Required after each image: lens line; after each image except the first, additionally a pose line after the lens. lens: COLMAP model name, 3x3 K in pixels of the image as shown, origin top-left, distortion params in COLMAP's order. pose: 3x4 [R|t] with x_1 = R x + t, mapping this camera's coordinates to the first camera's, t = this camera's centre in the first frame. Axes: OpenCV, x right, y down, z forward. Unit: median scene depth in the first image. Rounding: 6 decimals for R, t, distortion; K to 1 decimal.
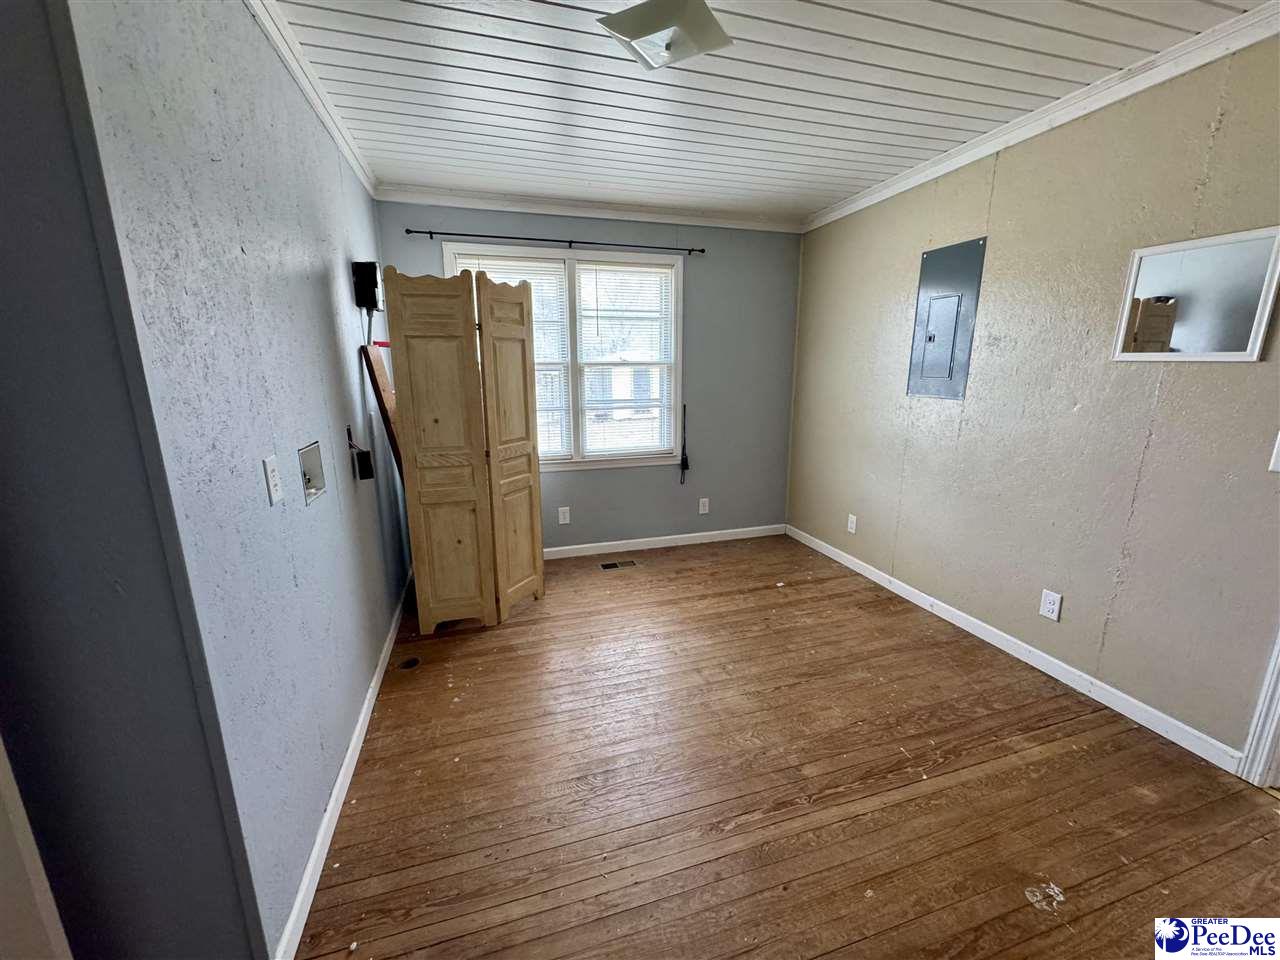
lens RADIAL K [[511.1, 0, 638.8], [0, 511.1, 477.7], [0, 0, 1]] dist [-0.002212, 0.000046]
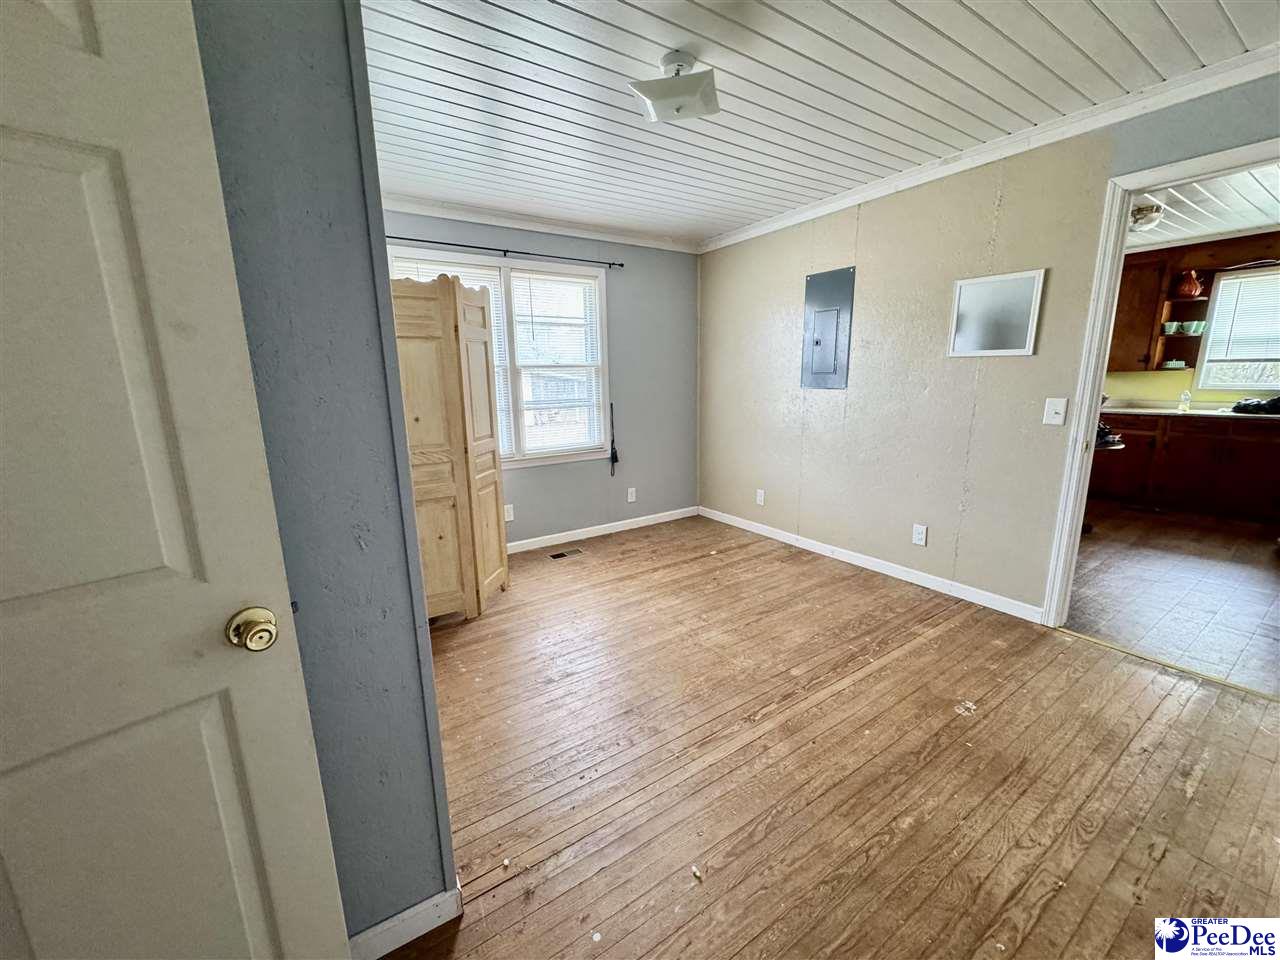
lens RADIAL K [[511.1, 0, 638.7], [0, 511.1, 476.9], [0, 0, 1]] dist [-0.002212, 0.000046]
pose [[0.956974, -0.068826, 0.281893, -0.246892], [0.074405, 0.997186, -0.009122, 0.042078], [-0.280472, 0.029704, 0.959403, -0.093919]]
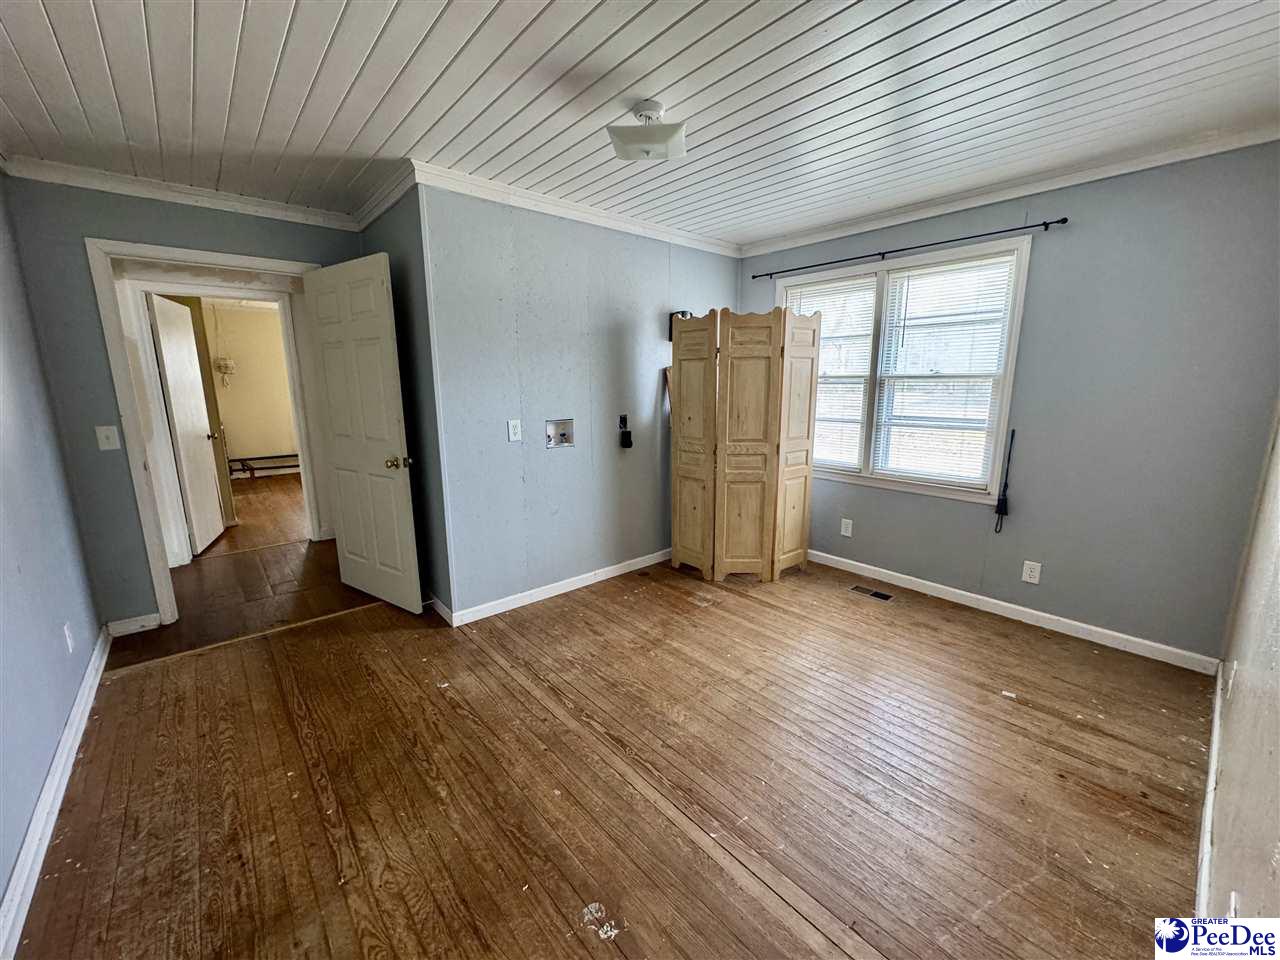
lens RADIAL K [[511.1, 0, 639.9], [0, 511.1, 476.0], [0, 0, 1]] dist [-0.002212, 0.000046]
pose [[0.408751, 0.171161, -0.896452, 0.778108], [-0.190726, 0.976588, 0.099497, -0.064223], [0.892494, 0.130307, 0.431827, 0.264989]]
